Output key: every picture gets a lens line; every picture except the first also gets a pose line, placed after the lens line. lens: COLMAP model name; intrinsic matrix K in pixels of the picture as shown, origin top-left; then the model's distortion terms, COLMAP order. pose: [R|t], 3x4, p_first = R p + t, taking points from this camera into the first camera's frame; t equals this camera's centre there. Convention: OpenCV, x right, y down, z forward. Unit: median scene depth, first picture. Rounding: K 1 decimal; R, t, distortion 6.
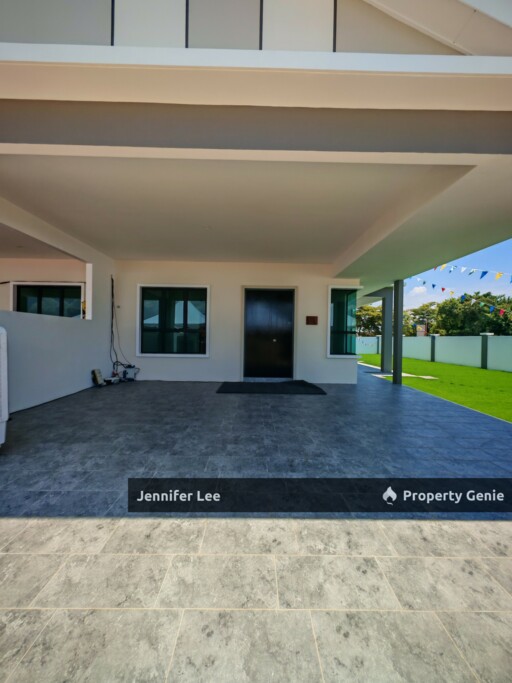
lens RADIAL K [[257.8, 0, 256.2], [0, 257.8, 340.6], [0, 0, 1]] dist [-0.002621, -0.000604]
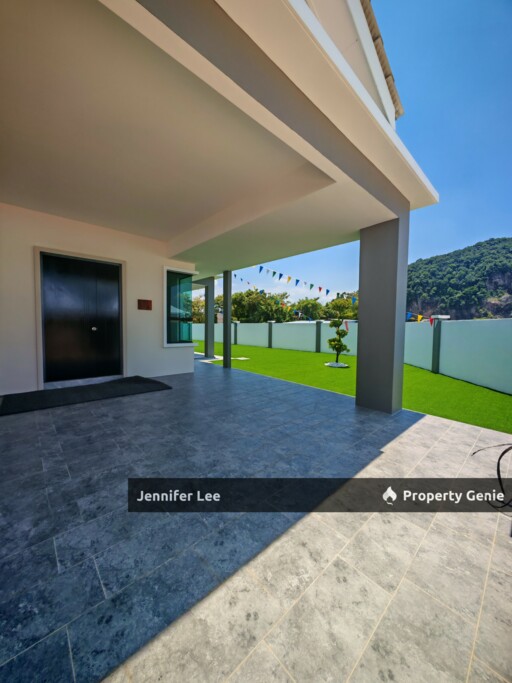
lens RADIAL K [[257.8, 0, 256.9], [0, 257.8, 337.6], [0, 0, 1]] dist [-0.002621, -0.000604]
pose [[0.736230, -0.036583, 0.675742, -0.091322], [0.009059, 0.998981, 0.044212, -0.003922], [-0.676671, -0.026429, 0.735811, 0.124423]]
